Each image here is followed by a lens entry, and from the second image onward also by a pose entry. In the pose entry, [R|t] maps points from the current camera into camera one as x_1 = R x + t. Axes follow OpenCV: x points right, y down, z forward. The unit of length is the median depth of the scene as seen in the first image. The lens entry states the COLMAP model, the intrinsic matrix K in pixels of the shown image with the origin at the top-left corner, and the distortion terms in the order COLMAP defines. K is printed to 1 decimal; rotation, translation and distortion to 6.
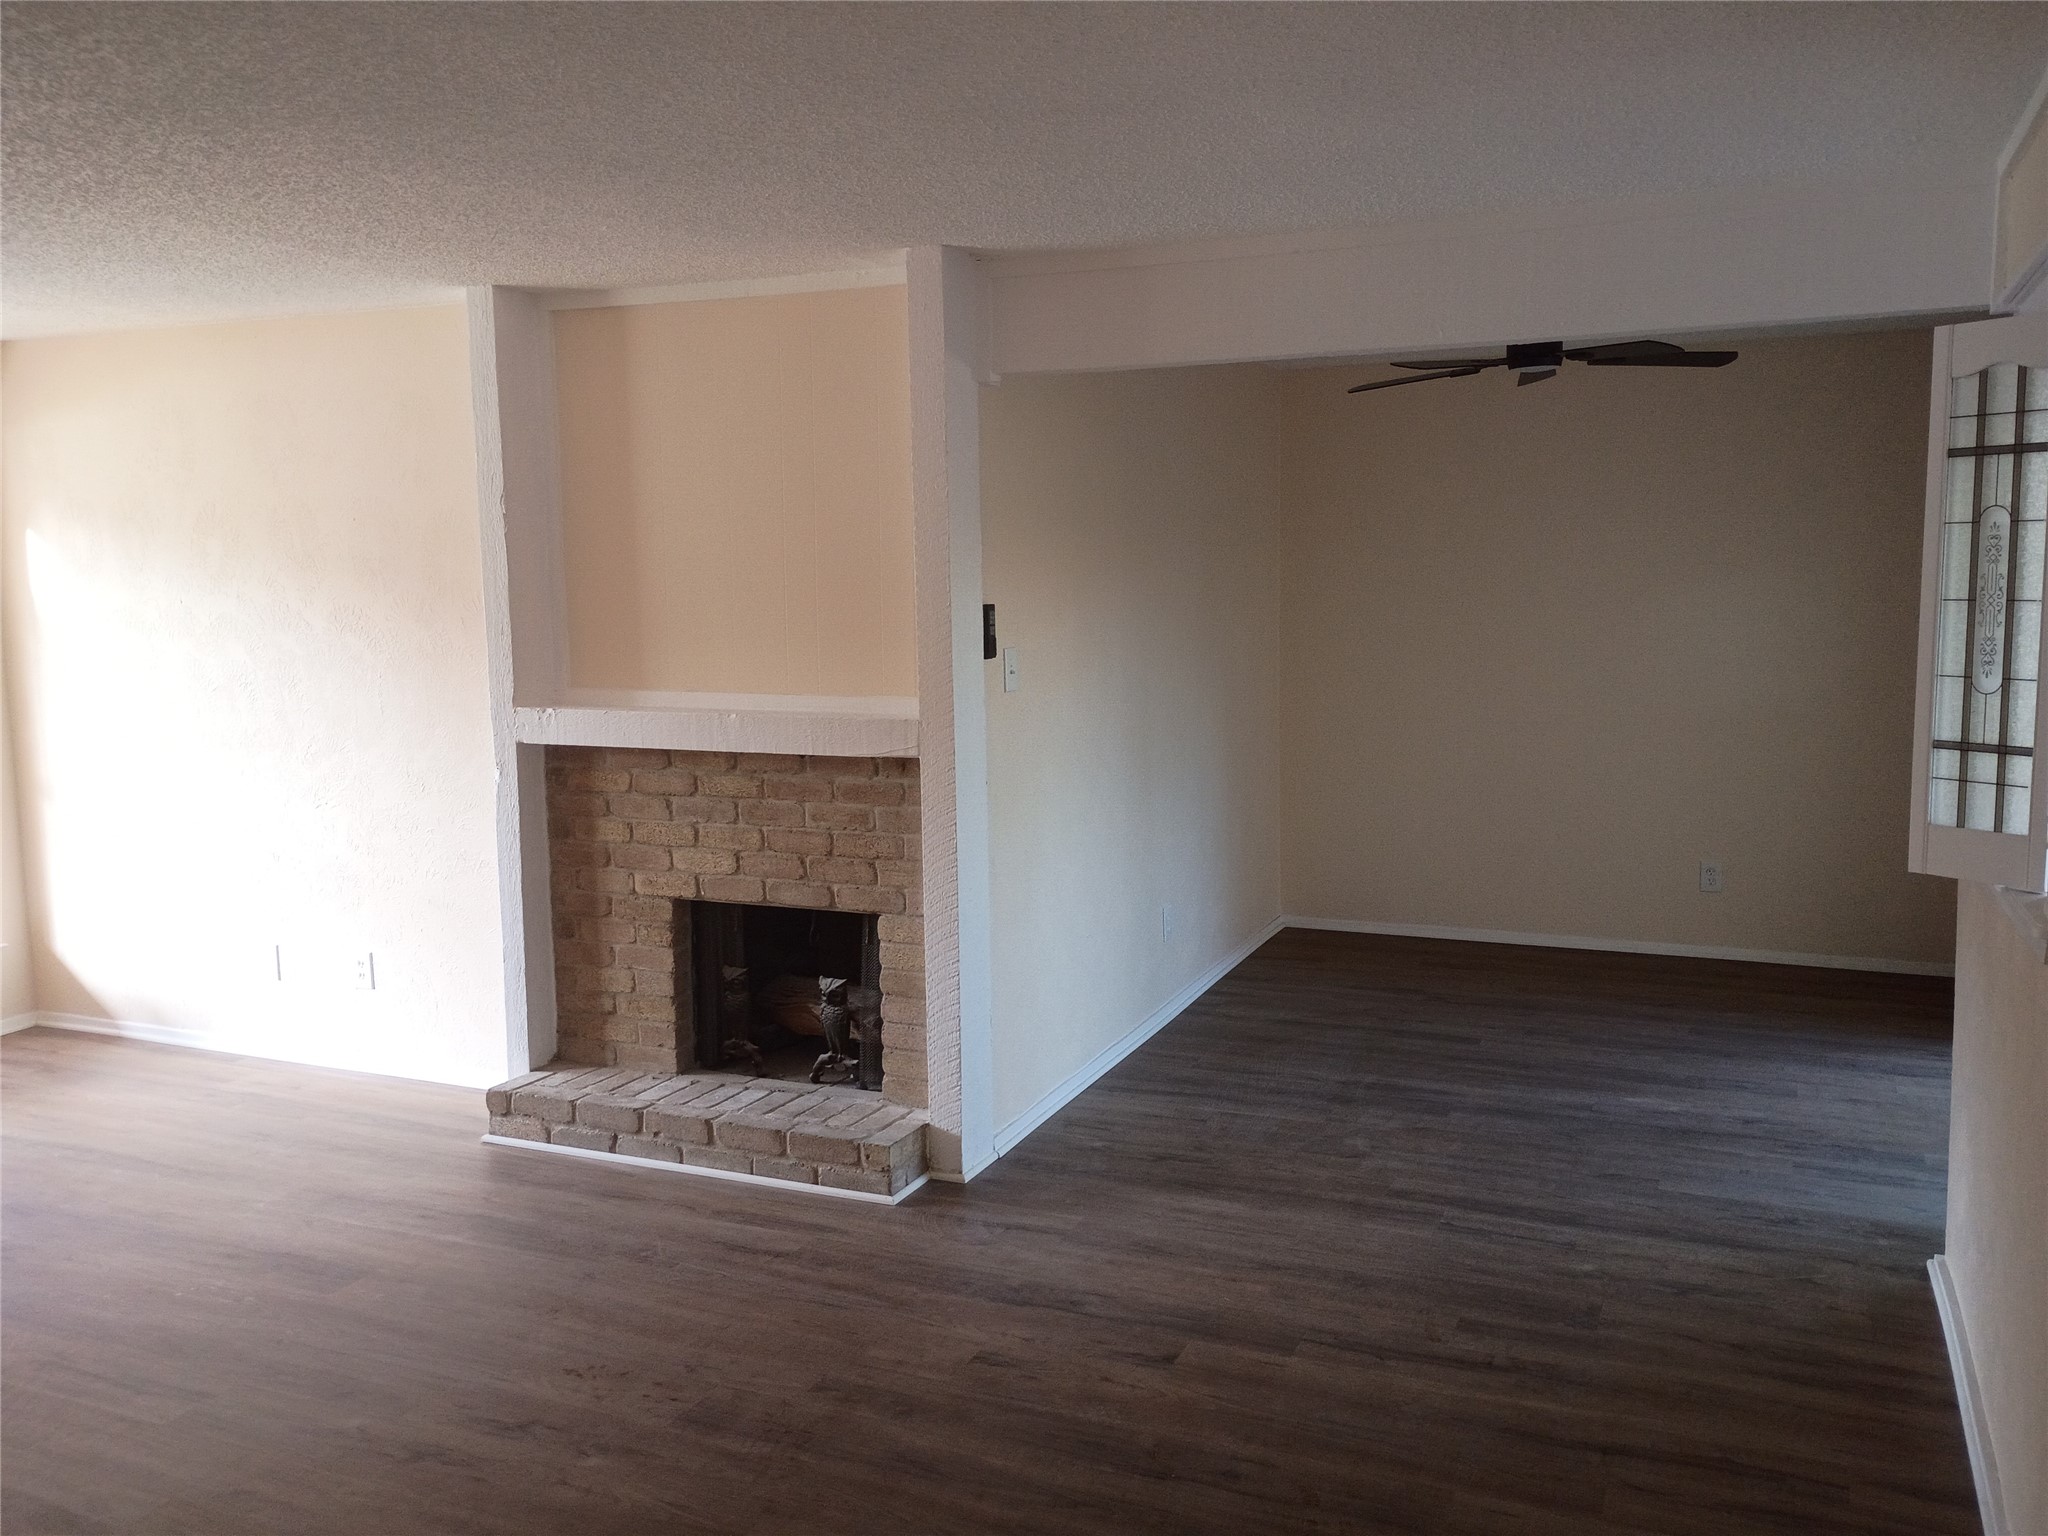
lens RADIAL K [[1677.4, 0, 1024.0], [0, 1677.4, 768.0], [0, 0, 1]] dist [0.064527, -0.080464]
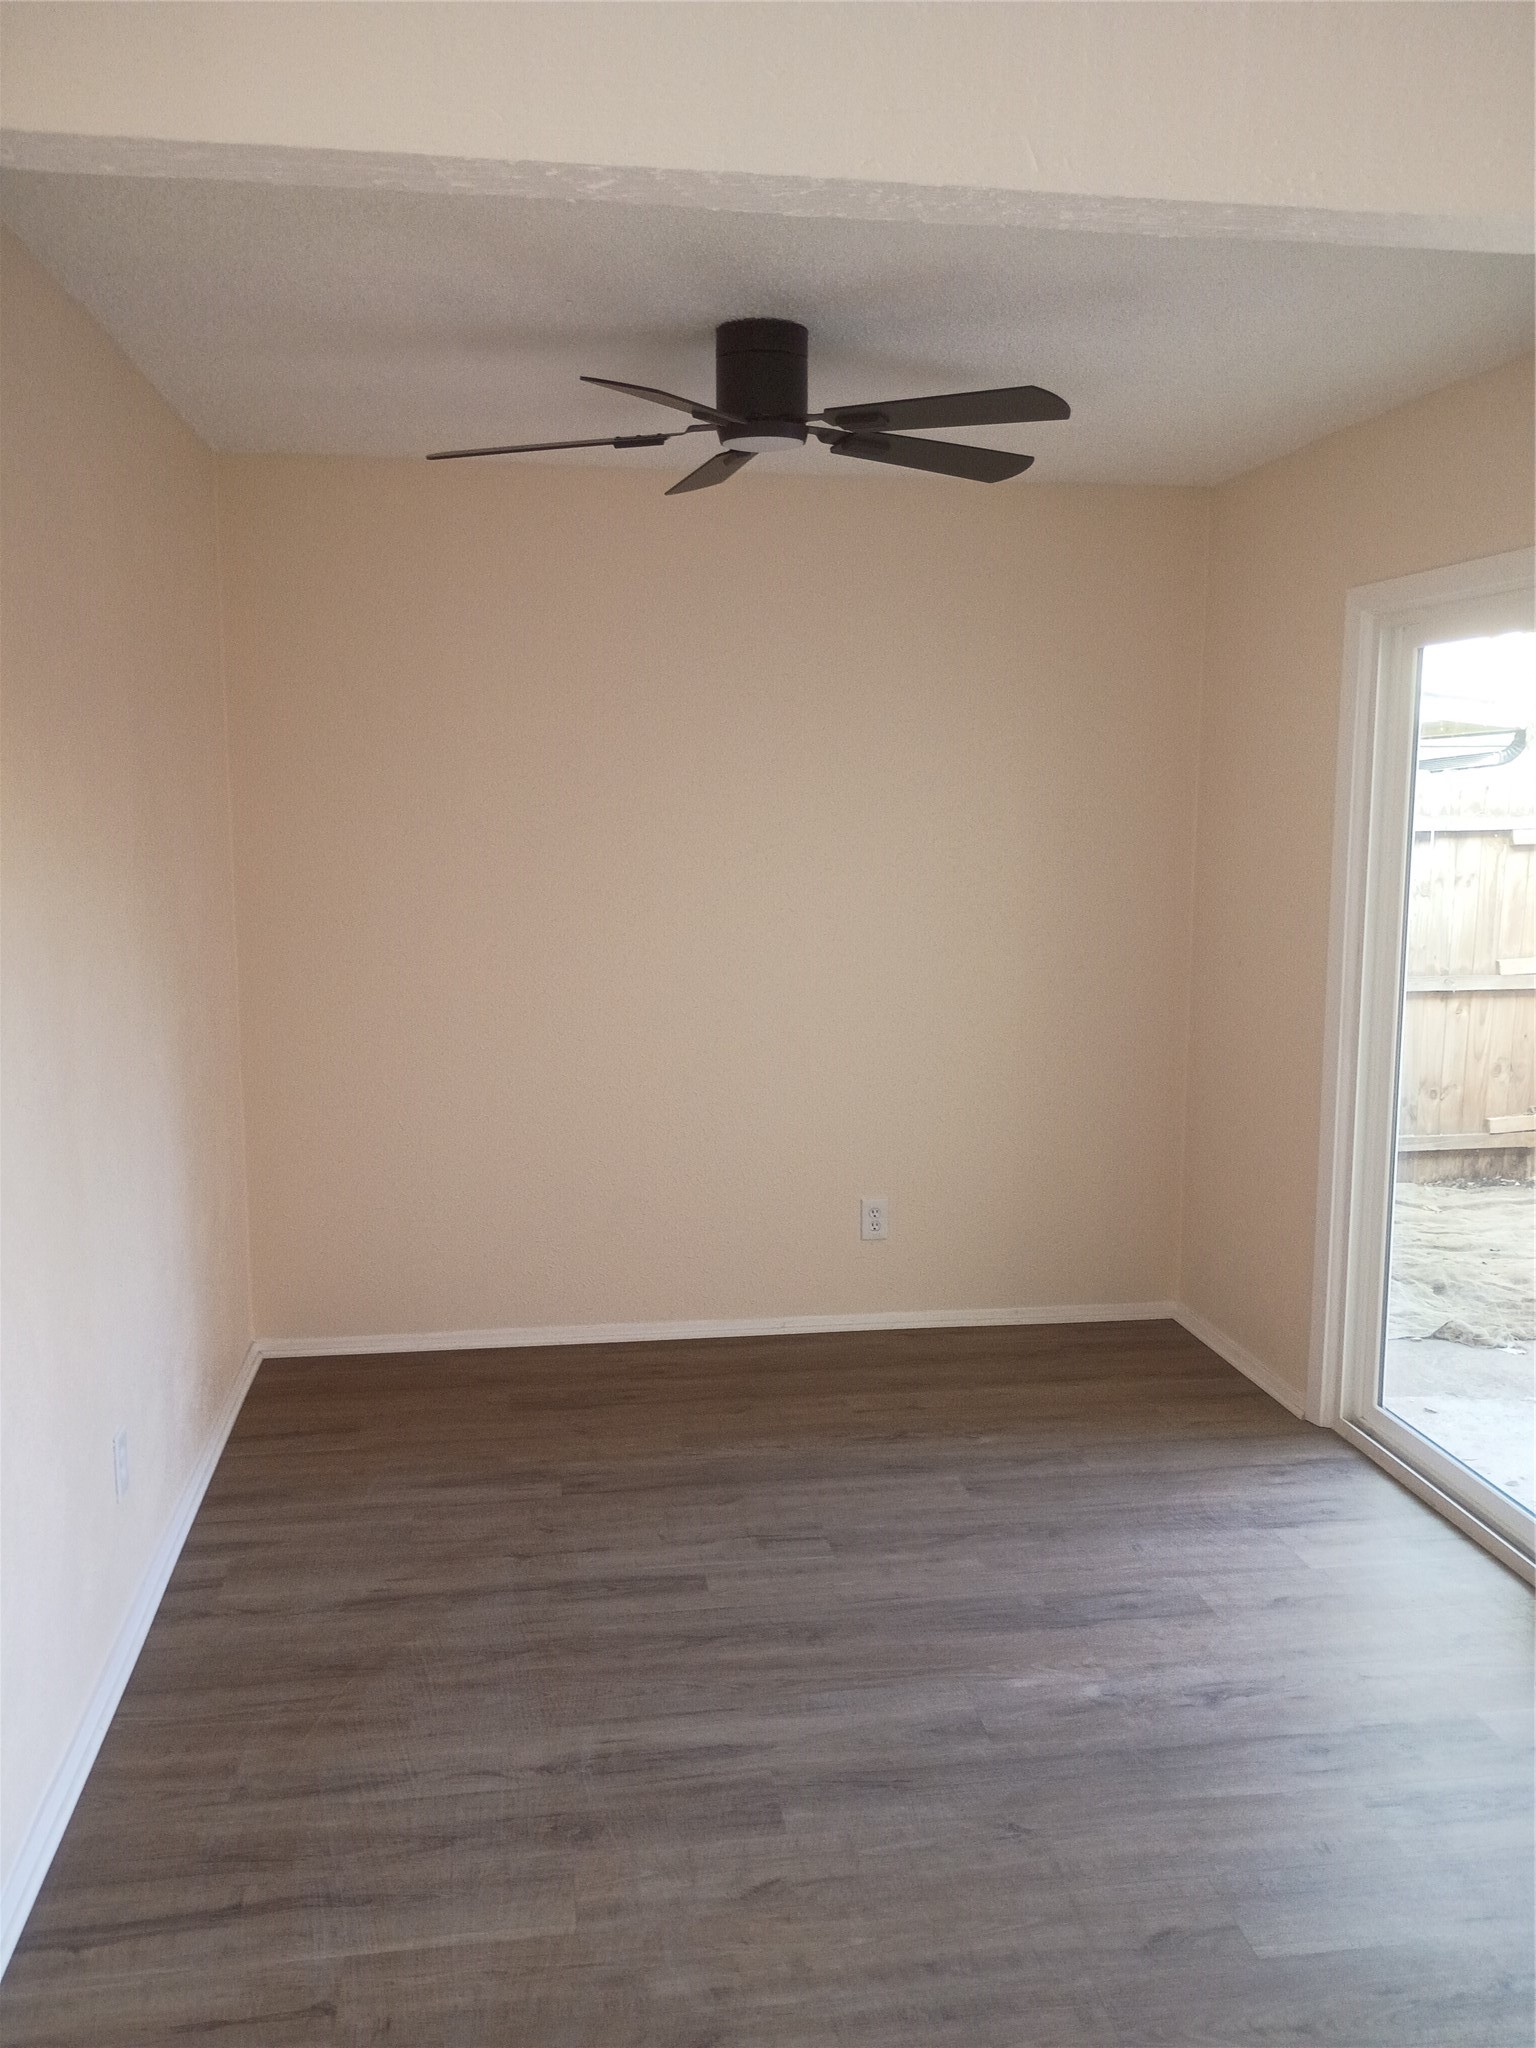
lens RADIAL K [[1677.4, 0, 768.0], [0, 1677.4, 1024.0], [0, 0, 1]] dist [0.064527, -0.080464]
pose [[0.843591, -0.053458, 0.534319, -0.019650], [0.044402, 0.998569, 0.029803, -0.054259], [-0.535148, -0.001416, 0.844757, 0.517122]]
